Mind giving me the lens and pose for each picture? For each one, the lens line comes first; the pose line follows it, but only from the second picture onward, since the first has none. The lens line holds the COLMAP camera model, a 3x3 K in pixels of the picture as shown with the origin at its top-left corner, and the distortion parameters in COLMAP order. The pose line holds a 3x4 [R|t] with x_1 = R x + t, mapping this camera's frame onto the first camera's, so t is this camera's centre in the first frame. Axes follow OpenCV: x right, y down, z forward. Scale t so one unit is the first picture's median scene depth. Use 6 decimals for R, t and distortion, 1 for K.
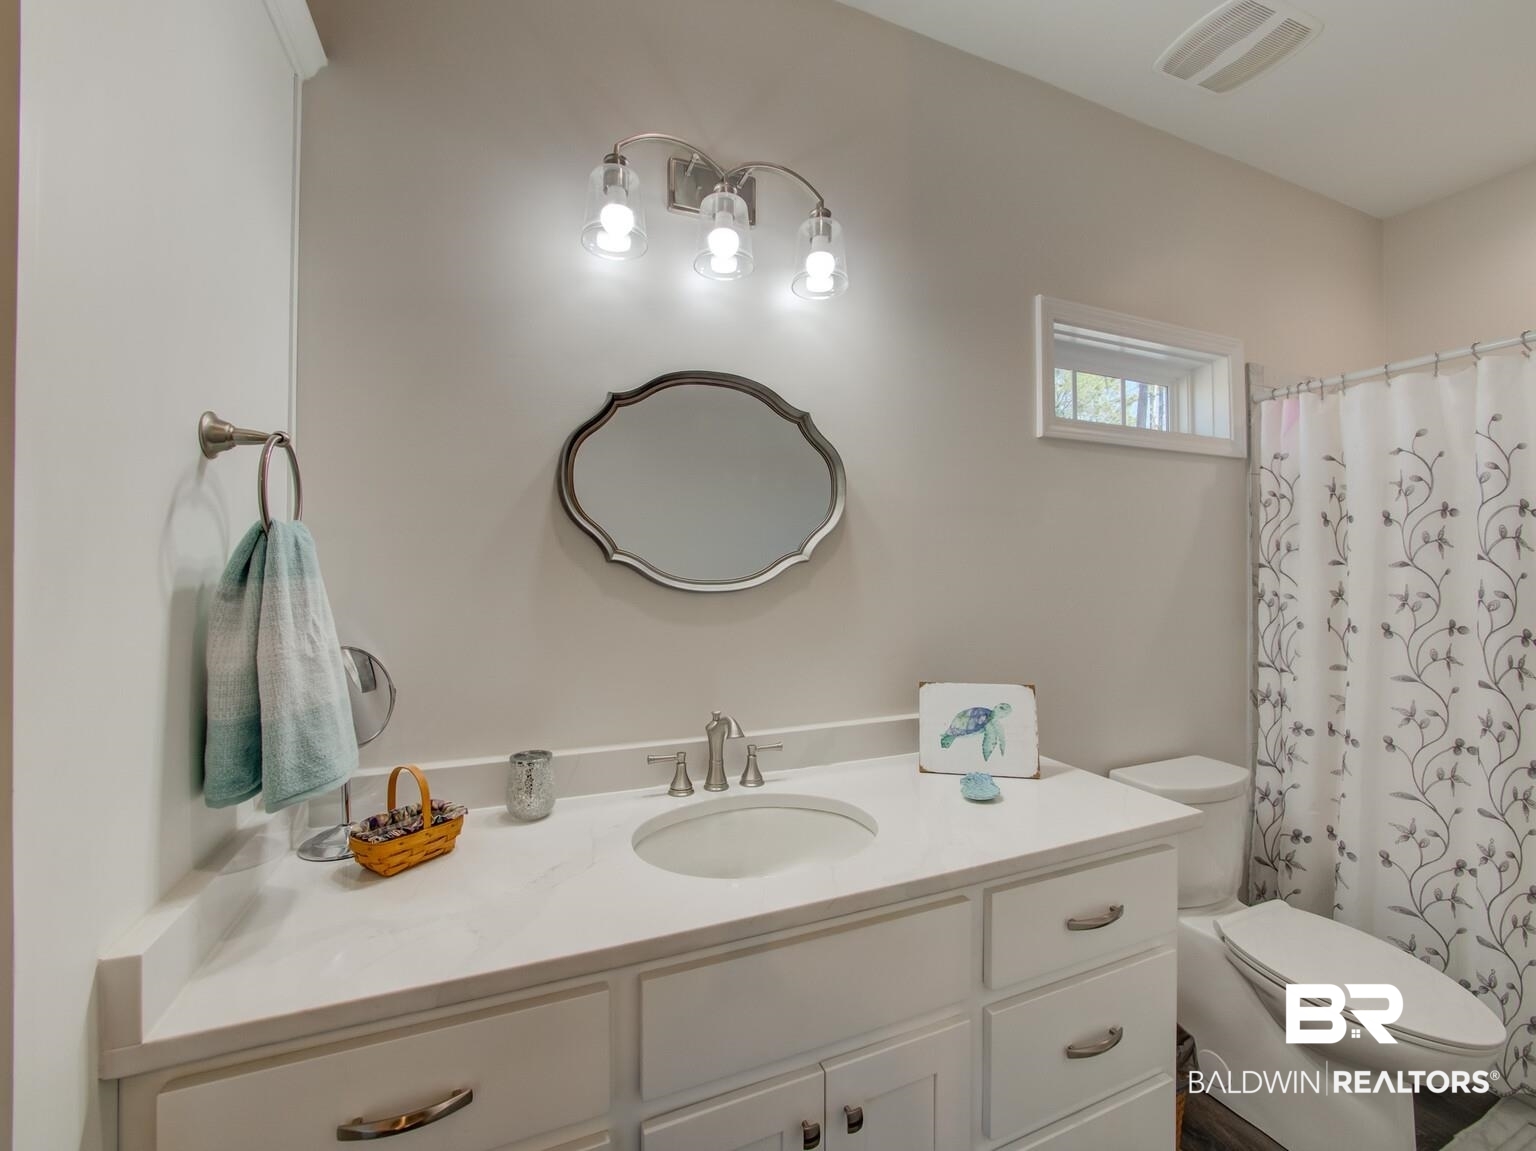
lens RADIAL K [[626.4, 0, 769.3], [0, 626.4, 566.9], [0, 0, 1]] dist [-0.030874, 0.007433]
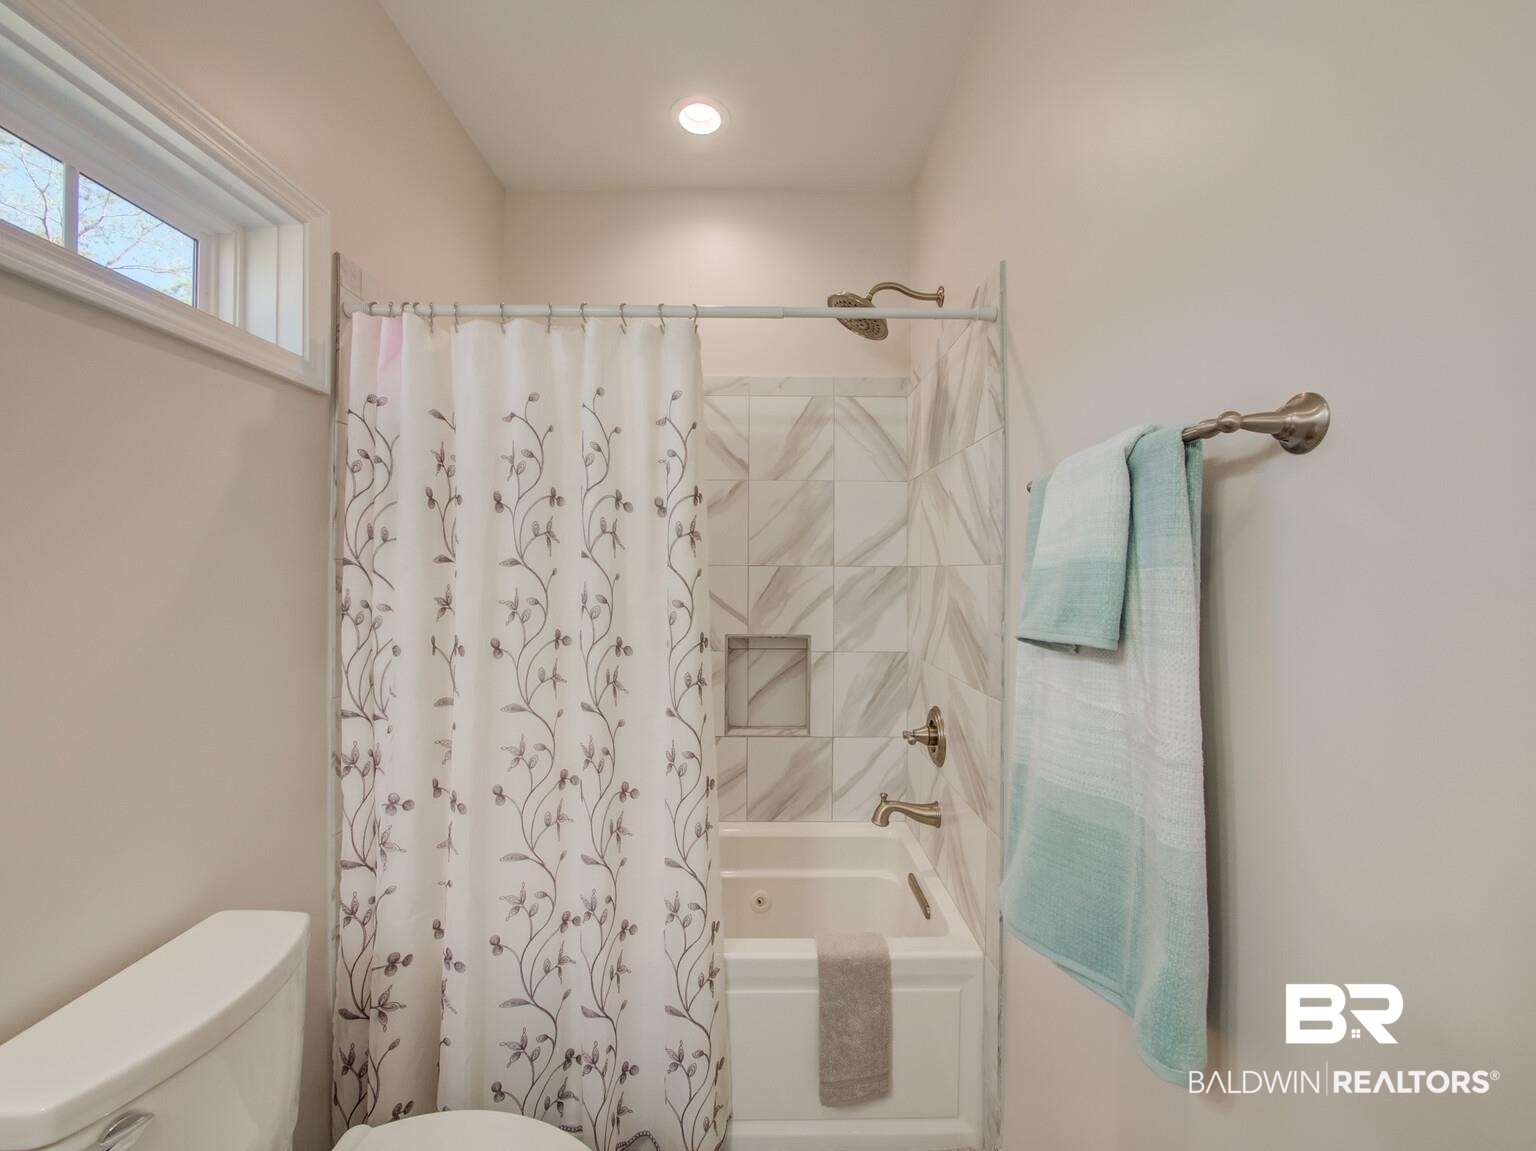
lens RADIAL K [[626.4, 0, 769.3], [0, 626.4, 566.9], [0, 0, 1]] dist [-0.030874, 0.007433]
pose [[0.368608, 0.006859, 0.929560, 0.412611], [-0.009655, 0.999947, -0.003550, 0.001238], [-0.929535, -0.007666, 0.368655, 0.397539]]
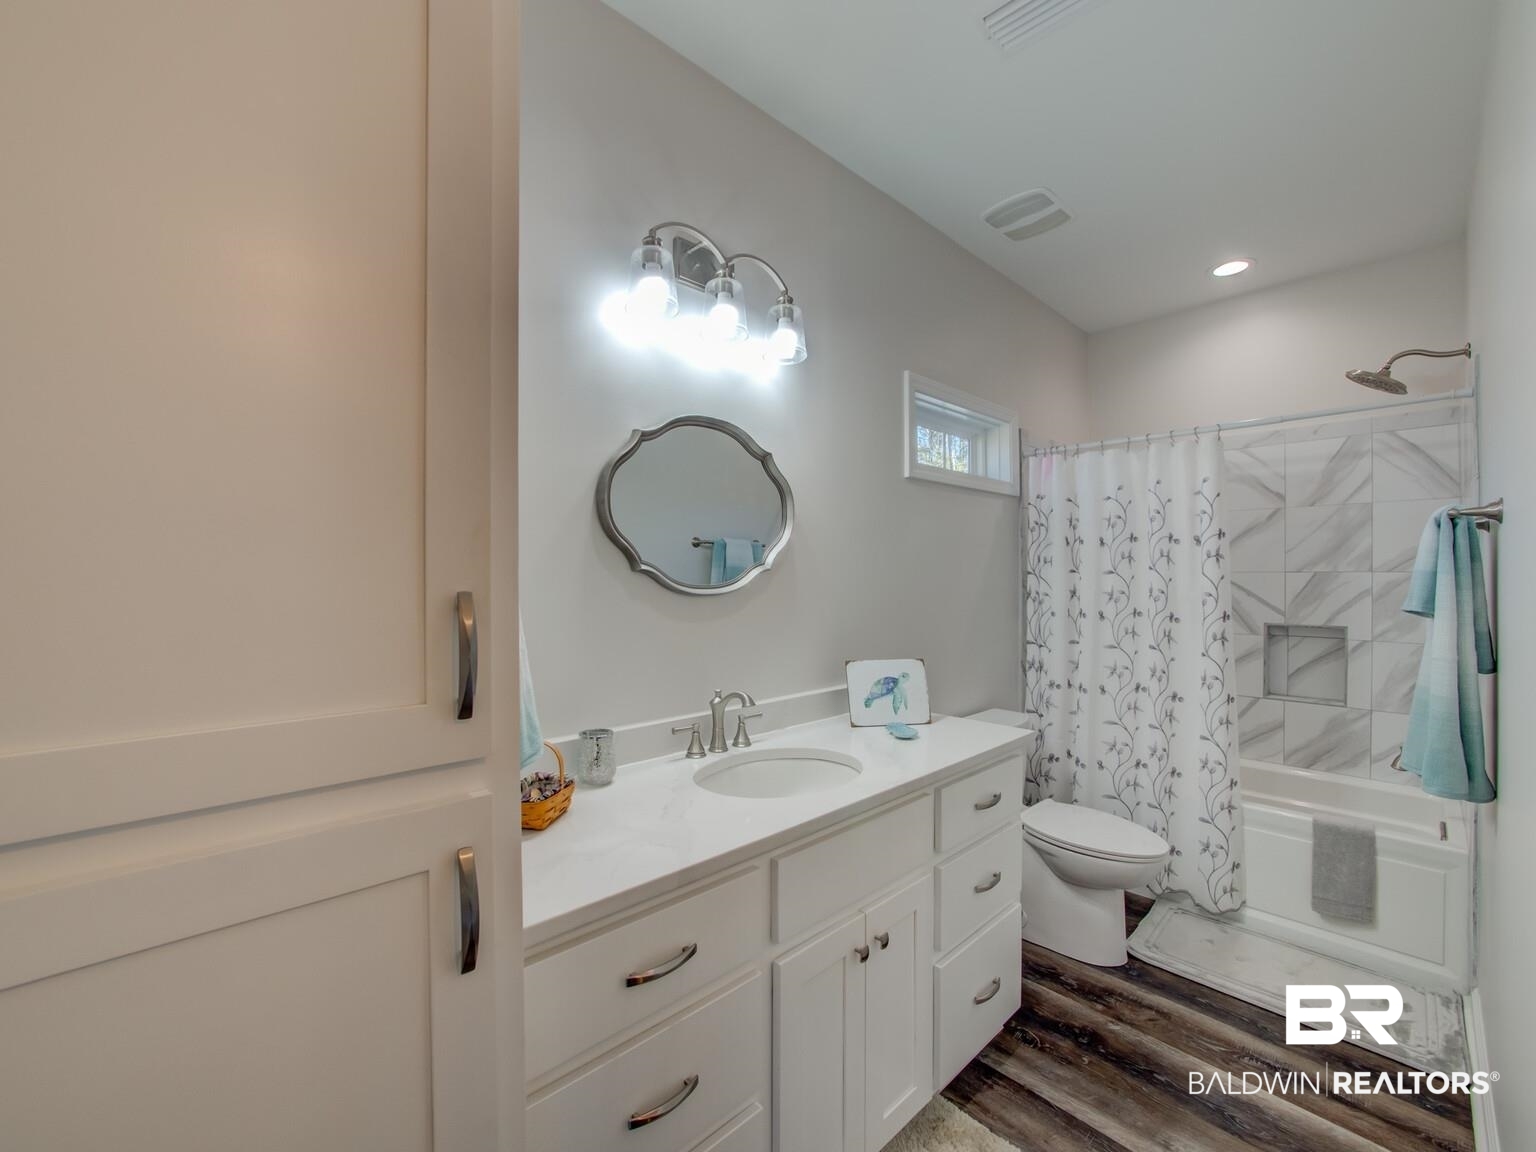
lens RADIAL K [[619.2, 0, 771.5], [0, 619.2, 576.3], [0, 0, 1]] dist [-0.035595, 0.009159]
pose [[0.936297, -0.001472, 0.351206, -0.297916], [-0.001050, 0.999975, 0.006990, -0.004157], [-0.351207, -0.006914, 0.936272, -0.141925]]
